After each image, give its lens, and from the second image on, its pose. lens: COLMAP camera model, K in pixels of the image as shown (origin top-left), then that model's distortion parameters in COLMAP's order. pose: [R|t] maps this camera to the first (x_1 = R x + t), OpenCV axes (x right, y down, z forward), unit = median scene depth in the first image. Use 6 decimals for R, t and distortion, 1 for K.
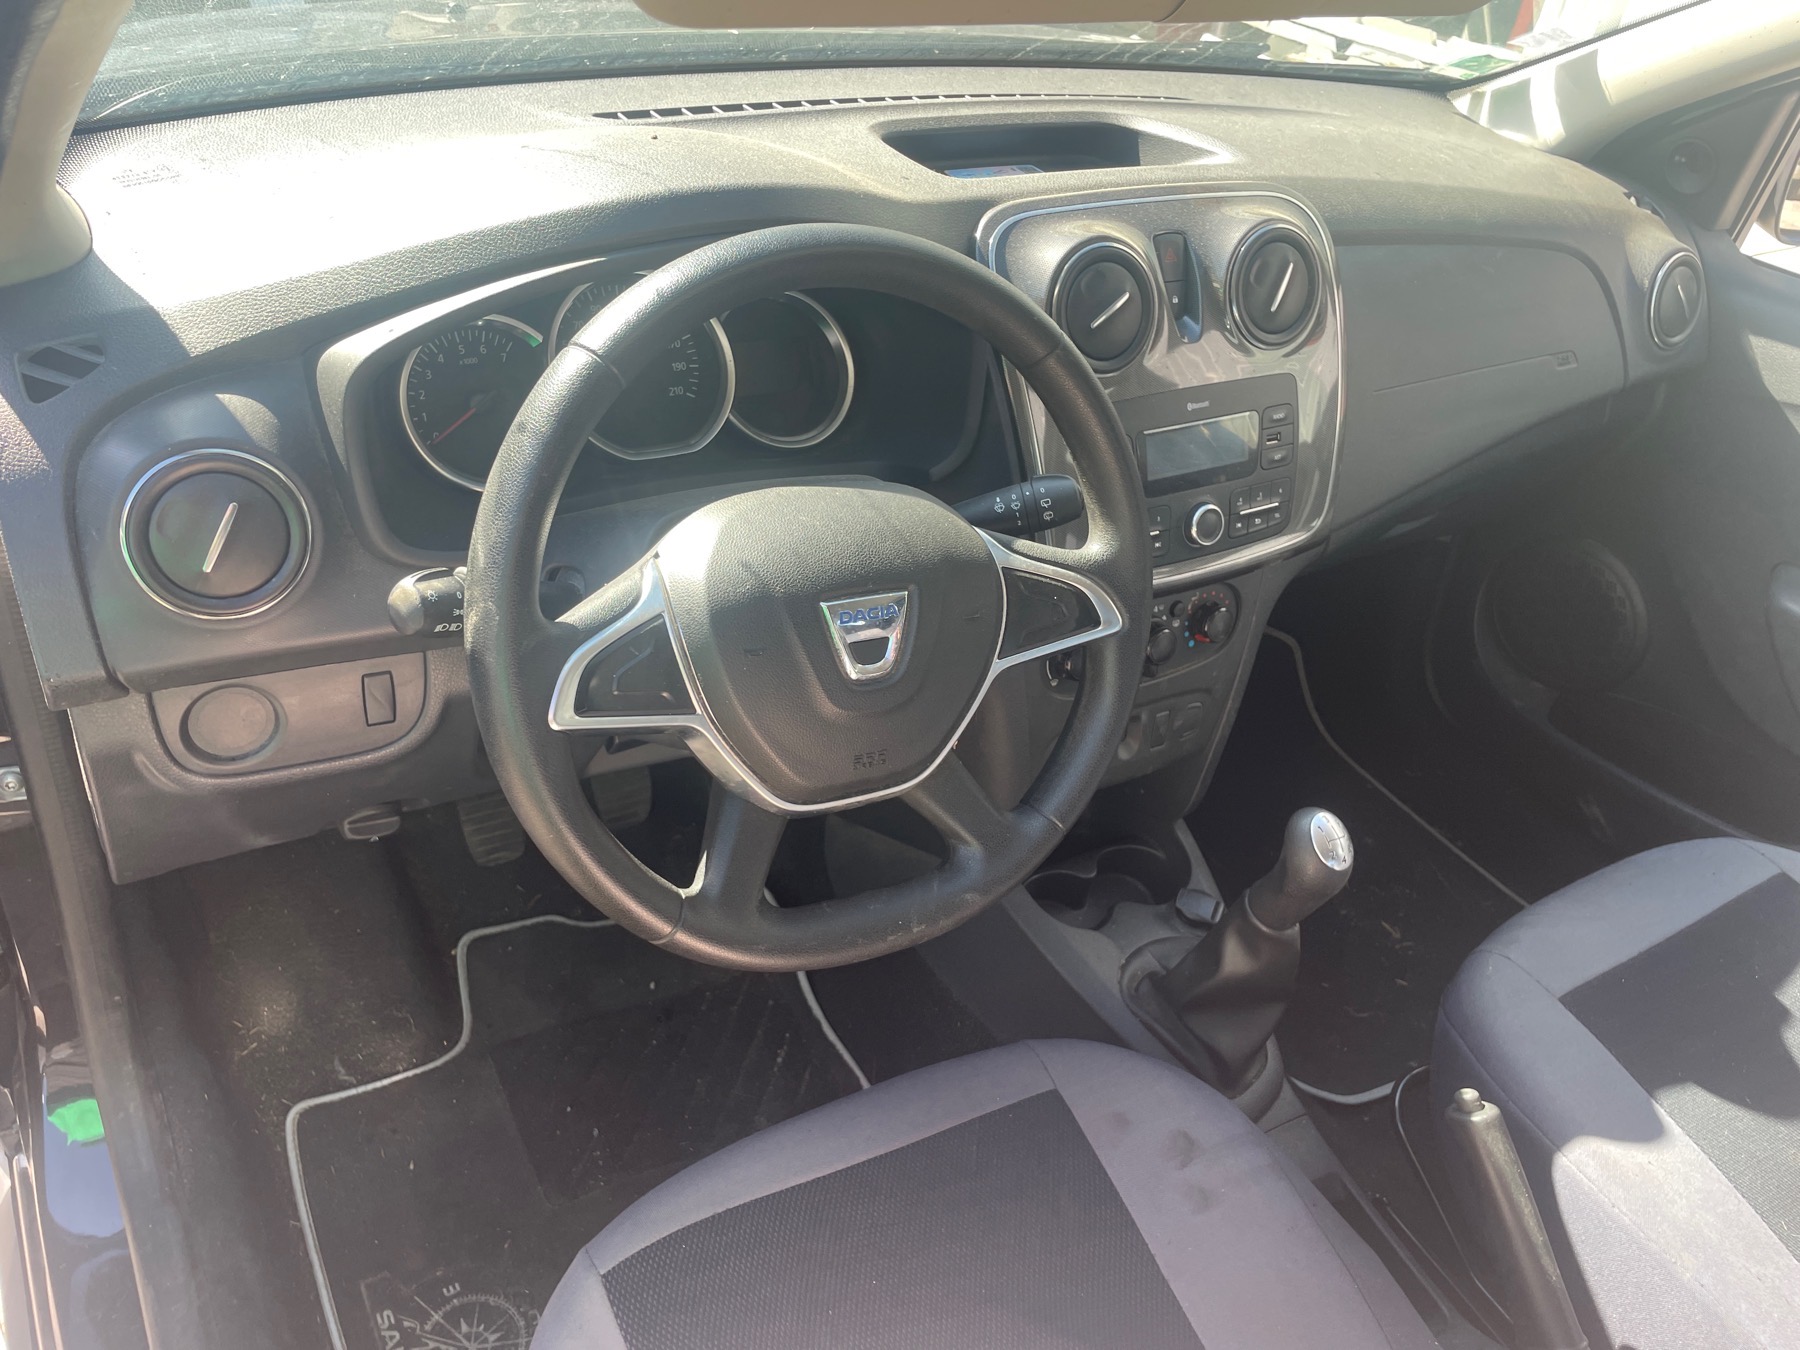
lens RADIAL K [[1384.1, 0, 884.6], [0, 1384.1, 669.8], [0, 0, 1]] dist [0.082506, -0.104012]
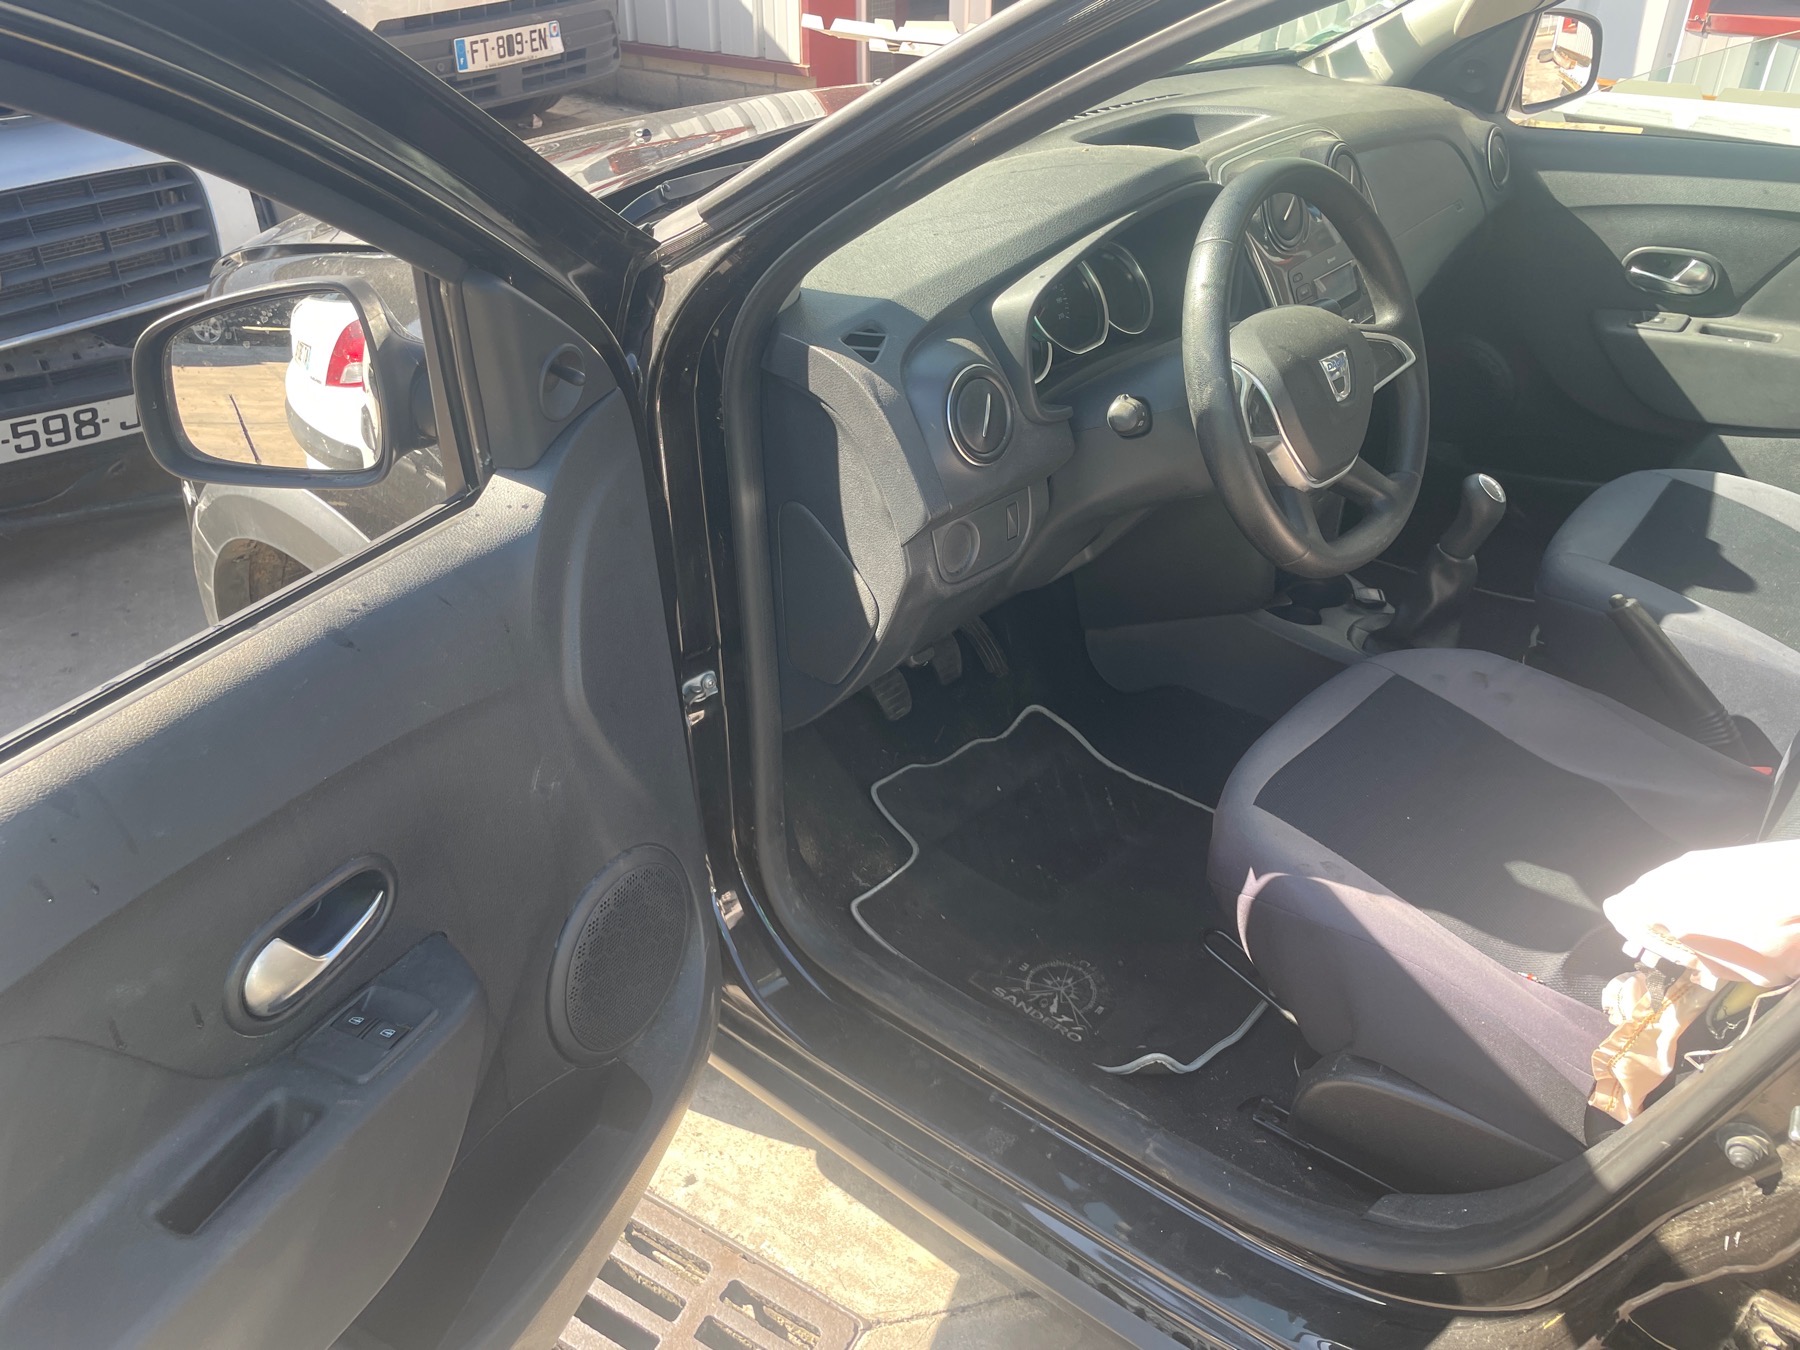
lens RADIAL K [[1384.1, 0, 884.6], [0, 1384.1, 669.8], [0, 0, 1]] dist [0.082506, -0.104012]
pose [[0.933618, -0.278090, 0.225884, -0.665649], [0.286674, 0.958013, -0.005448, 0.108790], [-0.214885, 0.069841, 0.974139, -0.385747]]
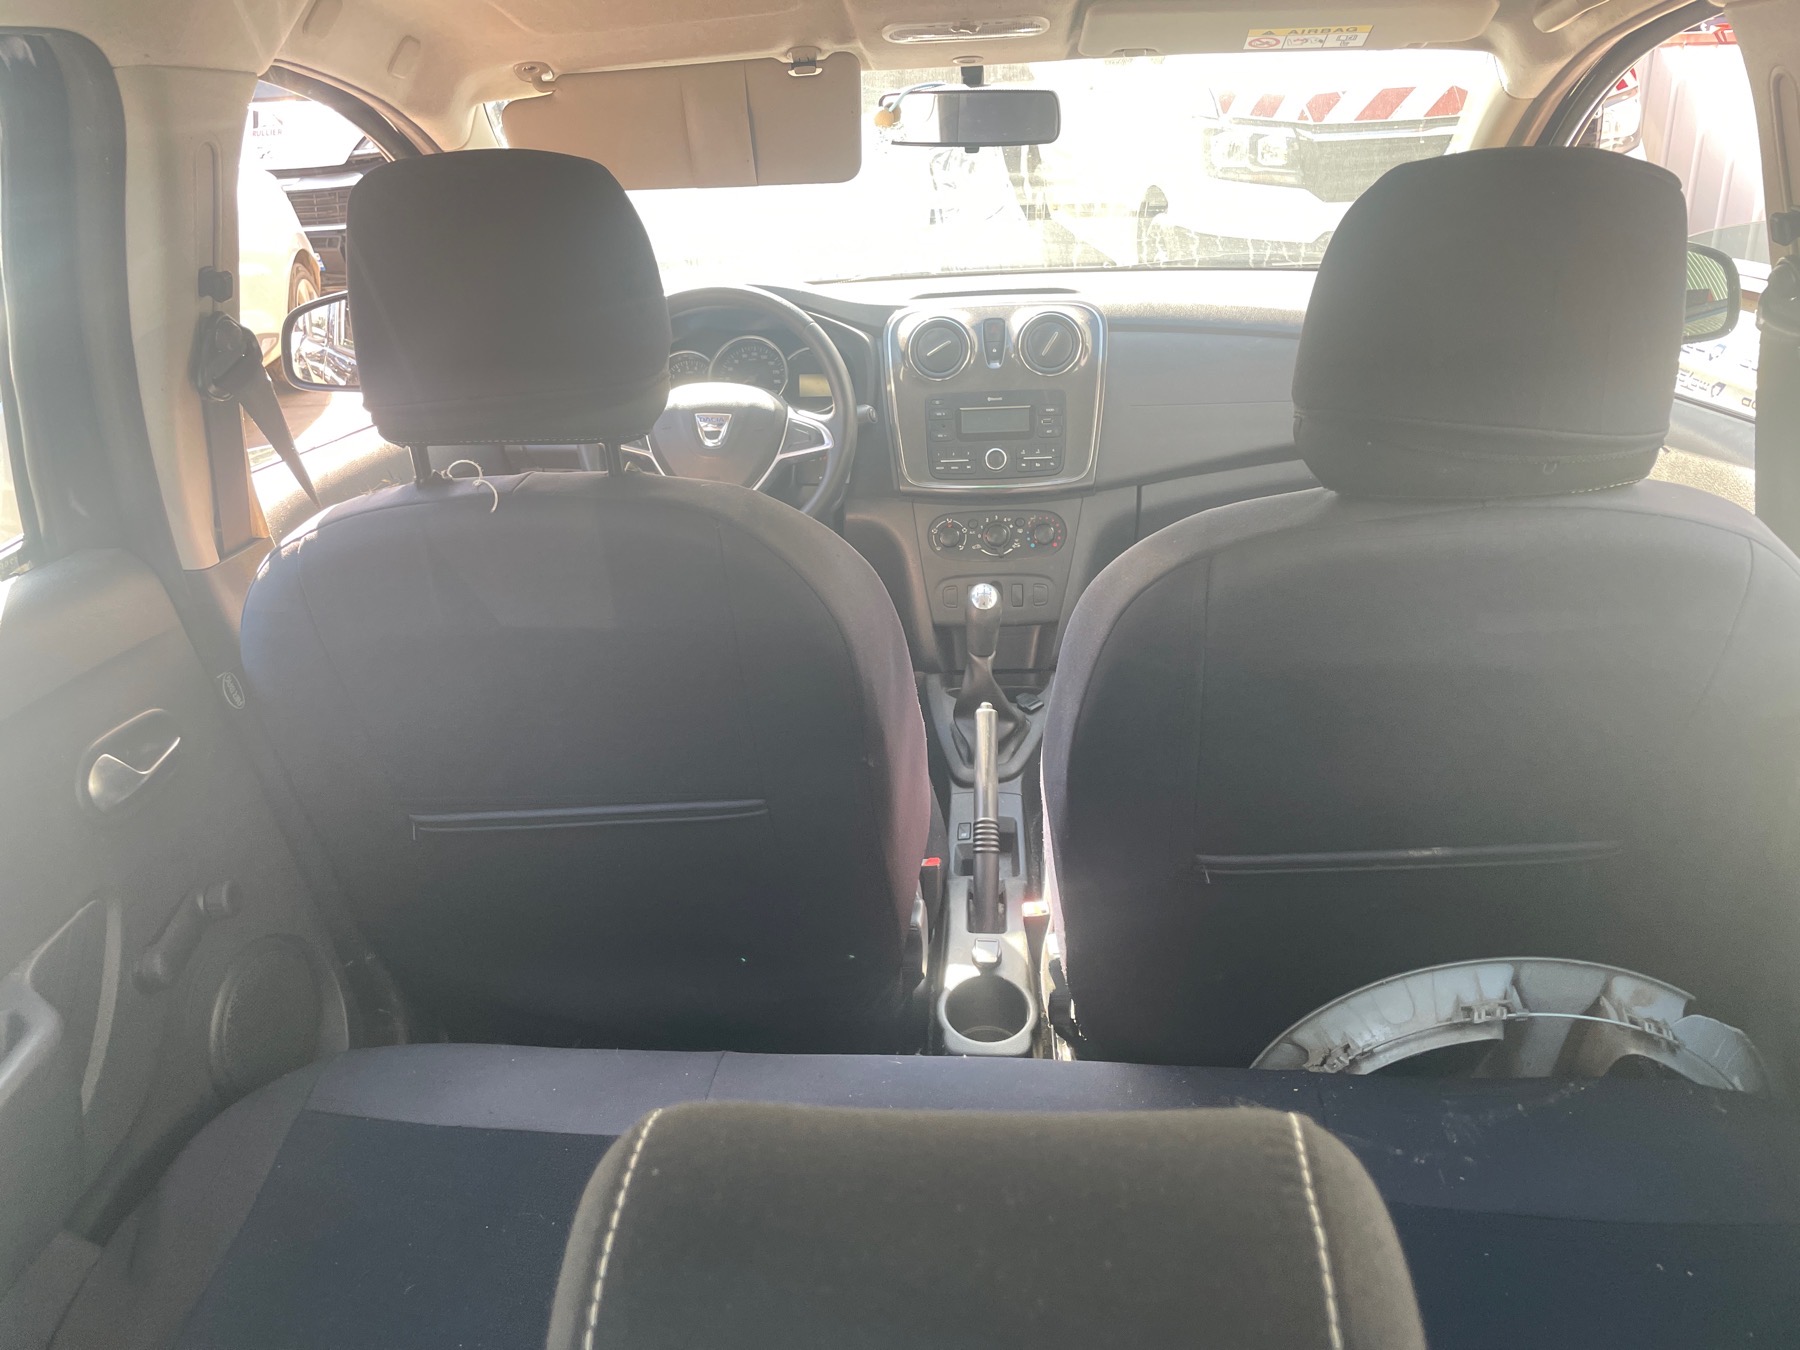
lens RADIAL K [[1364.2, 0, 860.2], [0, 1364.2, 678.8], [0, 0, 1]] dist [0.081543, -0.000566]
pose [[0.822632, 0.078535, -0.563124, 1.030097], [-0.213472, 0.960619, -0.177878, 0.502393], [0.526978, 0.266539, 0.807001, -0.501409]]
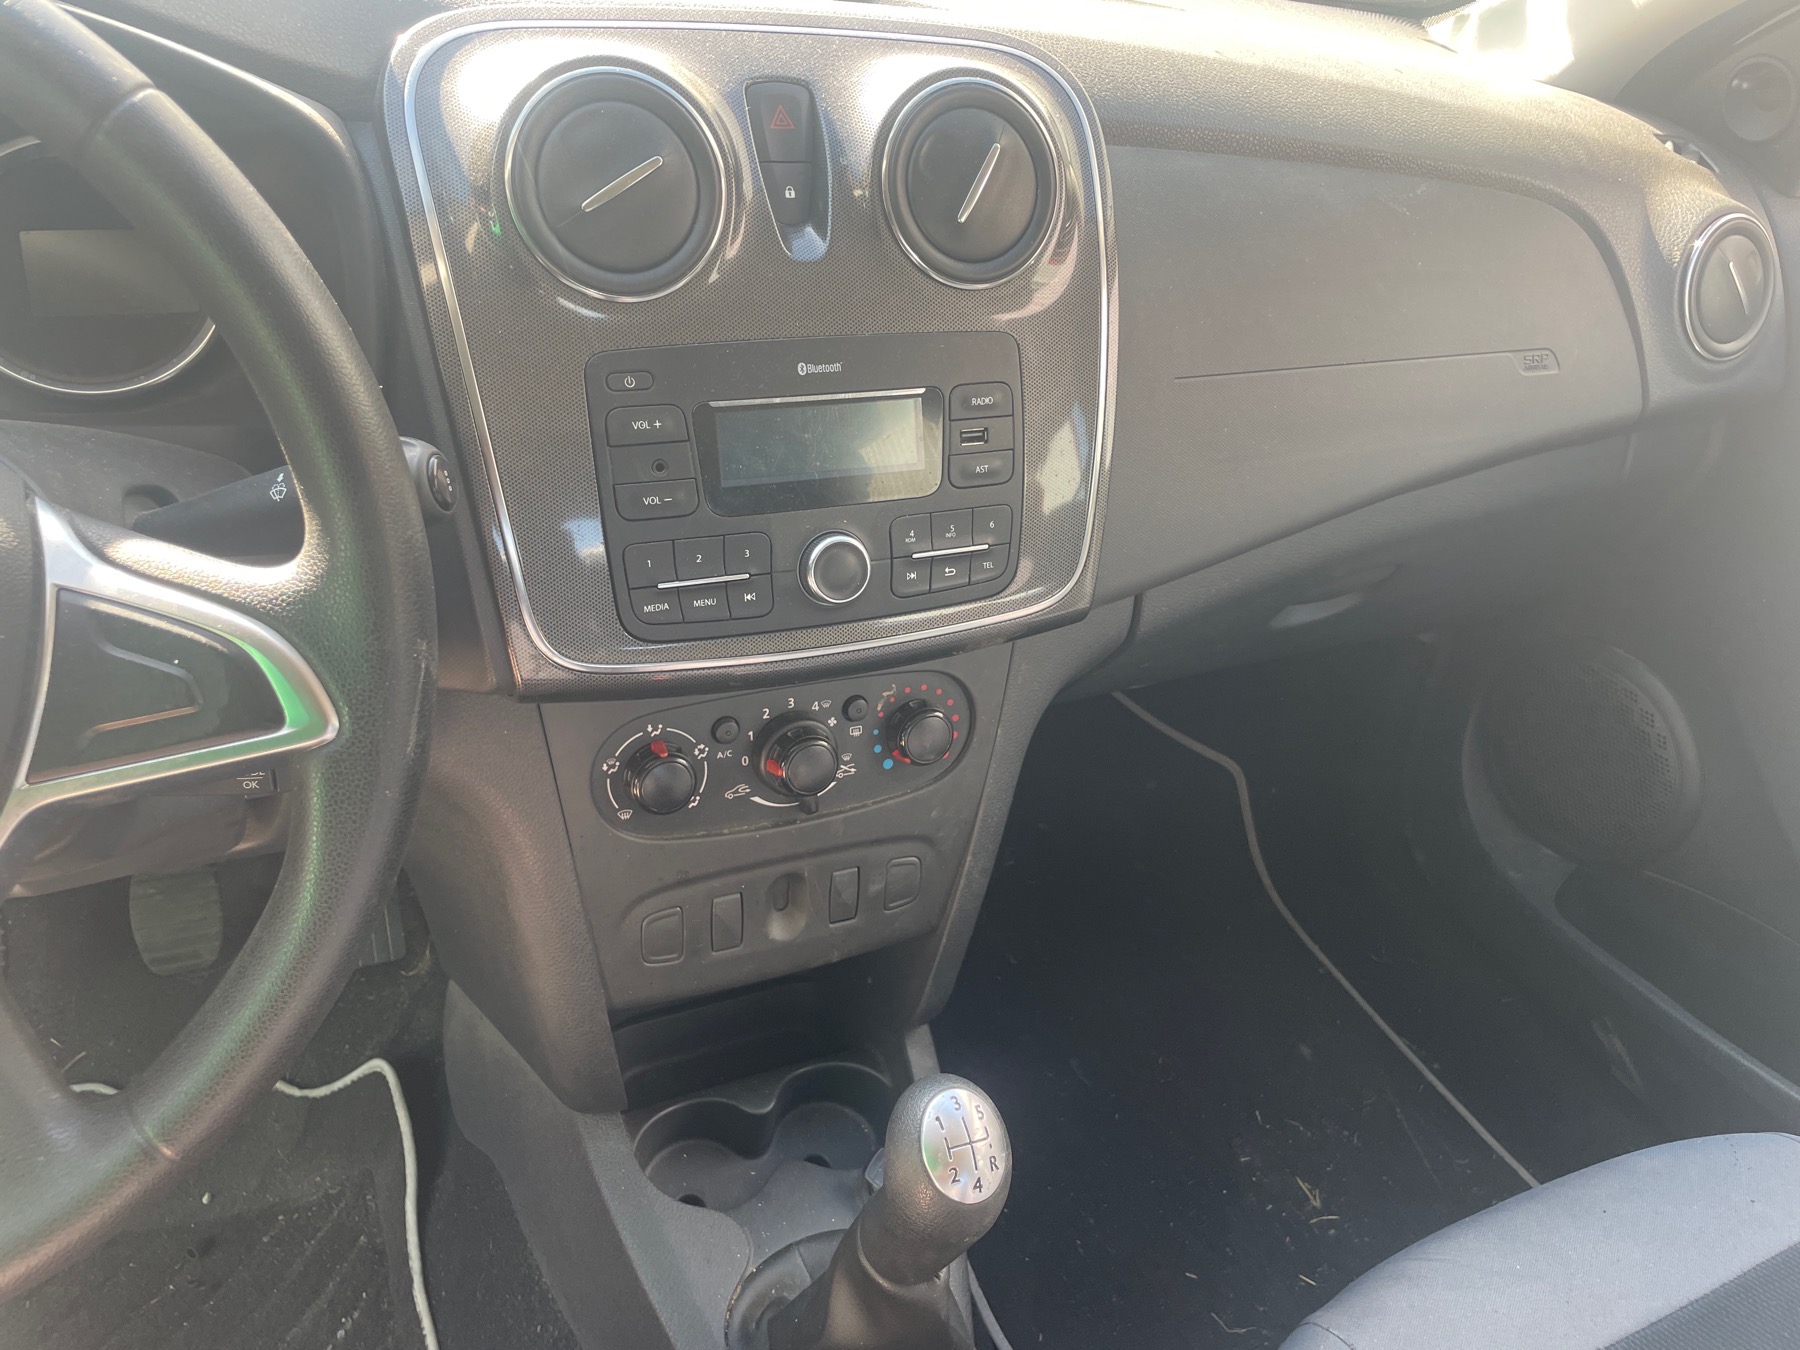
lens RADIAL K [[1398.8, 0, 855.5], [0, 1398.8, 666.9], [0, 0, 1]] dist [0.084973, -0.114457]
pose [[0.993278, 0.055079, -0.101806, 0.262674], [-0.061639, 0.996143, -0.062454, -0.021834], [0.097974, 0.068309, 0.992842, 0.351098]]
